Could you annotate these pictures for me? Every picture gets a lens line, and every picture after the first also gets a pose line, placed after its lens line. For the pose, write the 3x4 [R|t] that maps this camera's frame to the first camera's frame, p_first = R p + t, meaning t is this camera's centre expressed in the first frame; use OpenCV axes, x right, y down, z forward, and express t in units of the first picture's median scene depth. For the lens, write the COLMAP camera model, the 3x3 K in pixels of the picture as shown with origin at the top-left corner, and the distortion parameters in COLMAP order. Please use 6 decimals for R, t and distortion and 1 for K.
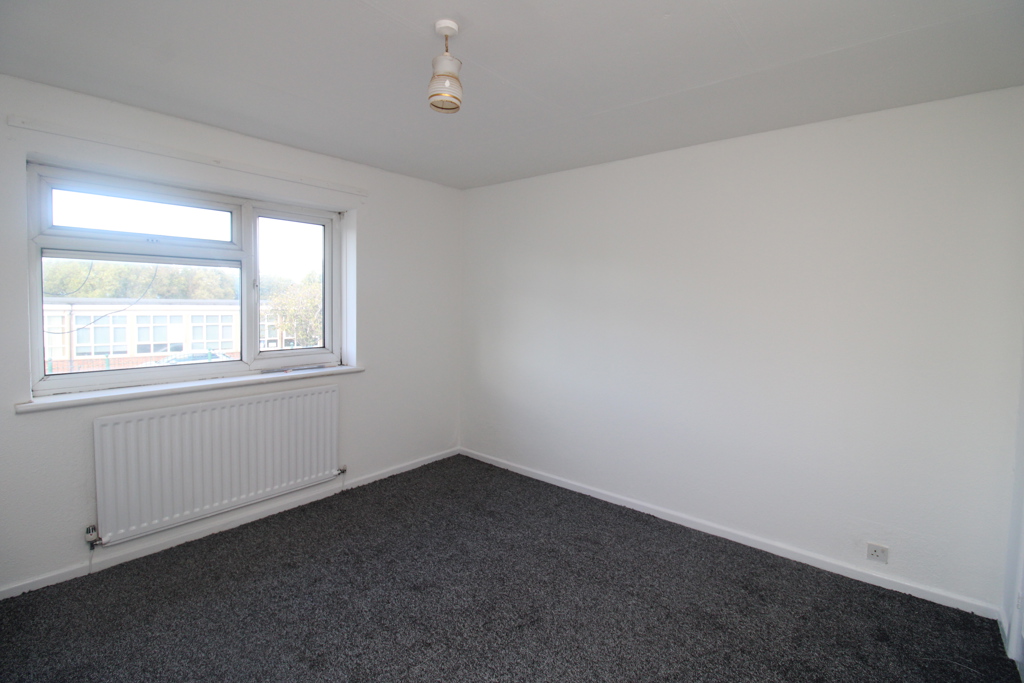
lens RADIAL K [[470.9, 0, 509.2], [0, 470.9, 324.4], [0, 0, 1]] dist [-0.000849, -0.011165]
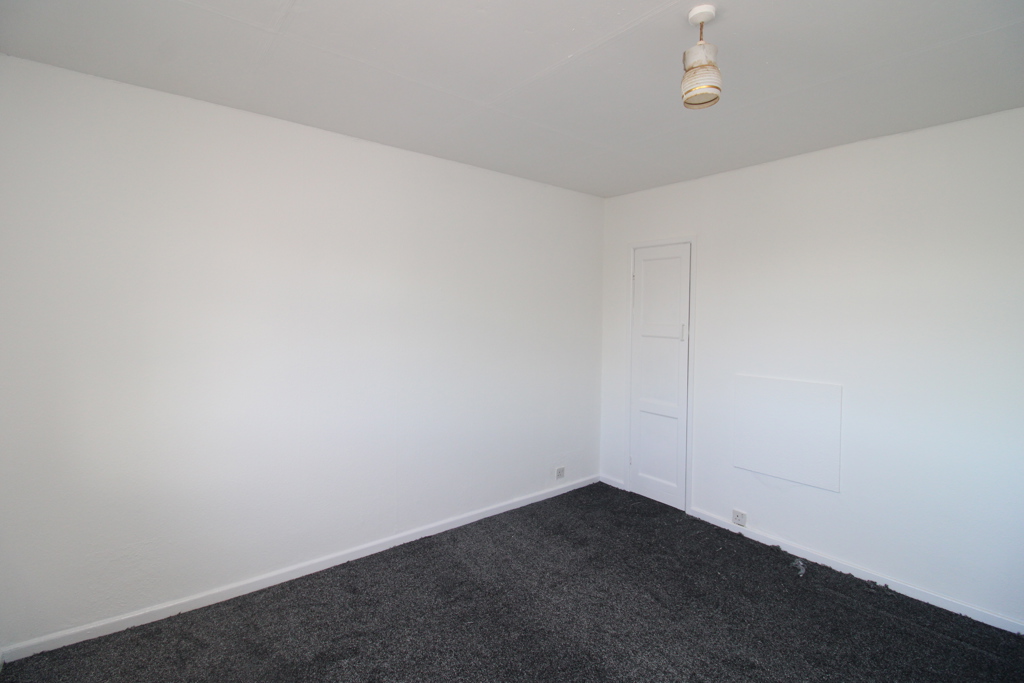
lens RADIAL K [[470.9, 0, 509.2], [0, 470.9, 324.4], [0, 0, 1]] dist [-0.000849, -0.011165]
pose [[0.205206, -0.029883, 0.978263, -0.751996], [0.049509, 0.998571, 0.020118, -0.036434], [-0.977466, 0.044304, 0.206392, 0.831089]]
